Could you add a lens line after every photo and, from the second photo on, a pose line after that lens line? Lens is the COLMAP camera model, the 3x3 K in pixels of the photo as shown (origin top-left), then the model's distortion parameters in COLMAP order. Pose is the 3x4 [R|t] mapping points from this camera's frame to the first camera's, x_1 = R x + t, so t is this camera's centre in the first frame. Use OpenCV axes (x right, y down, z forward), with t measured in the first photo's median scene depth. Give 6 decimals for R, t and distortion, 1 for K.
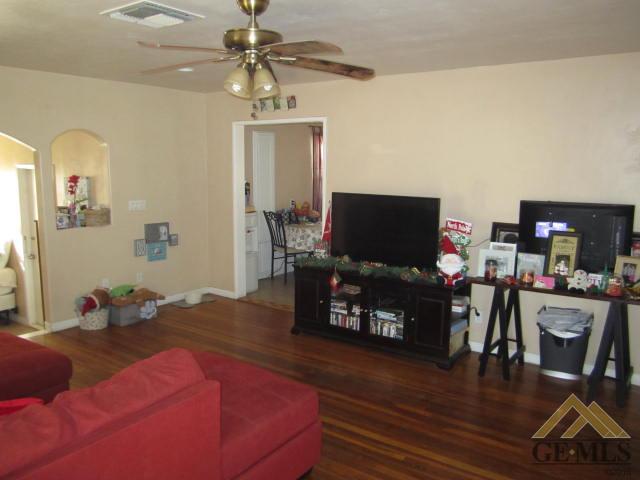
lens RADIAL K [[540.9, 0, 313.3], [0, 540.9, 241.0], [0, 0, 1]] dist [-0.009505, -0.005080]
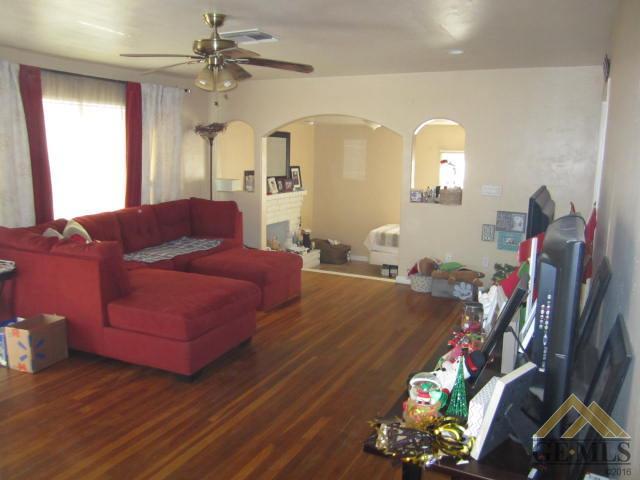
lens RADIAL K [[540.9, 0, 313.3], [0, 540.9, 241.0], [0, 0, 1]] dist [-0.009505, -0.005080]
pose [[0.157702, 0.167995, -0.973092, 0.652742], [-0.157118, 0.977138, 0.143230, -0.070074], [0.974907, 0.130302, 0.180492, 0.533610]]
